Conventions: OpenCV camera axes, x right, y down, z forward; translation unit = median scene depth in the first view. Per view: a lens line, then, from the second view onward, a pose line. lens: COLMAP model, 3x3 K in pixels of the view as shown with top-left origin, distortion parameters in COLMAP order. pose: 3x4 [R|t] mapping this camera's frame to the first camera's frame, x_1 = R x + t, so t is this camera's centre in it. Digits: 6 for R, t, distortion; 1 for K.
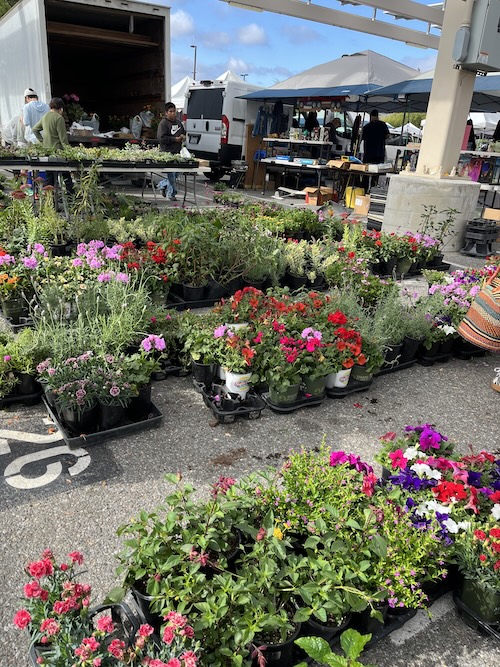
lens RADIAL K [[505.4, 0, 249.5], [0, 505.4, 333.7], [0, 0, 1]] dist [0.006643, -0.003741]
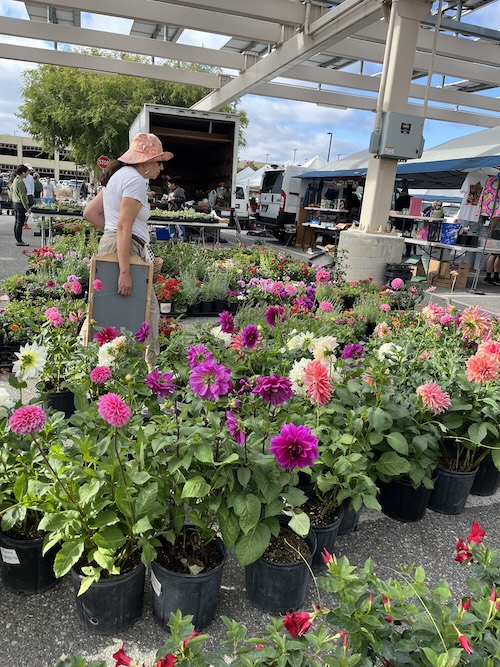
lens RADIAL K [[505.4, 0, 251.3], [0, 505.4, 333.5], [0, 0, 1]] dist [0.006643, -0.003741]
pose [[0.960780, 0.080684, -0.265316, 0.259237], [-0.115804, 0.986058, -0.119493, 0.093764], [0.251976, 0.145531, 0.956728, -0.204160]]
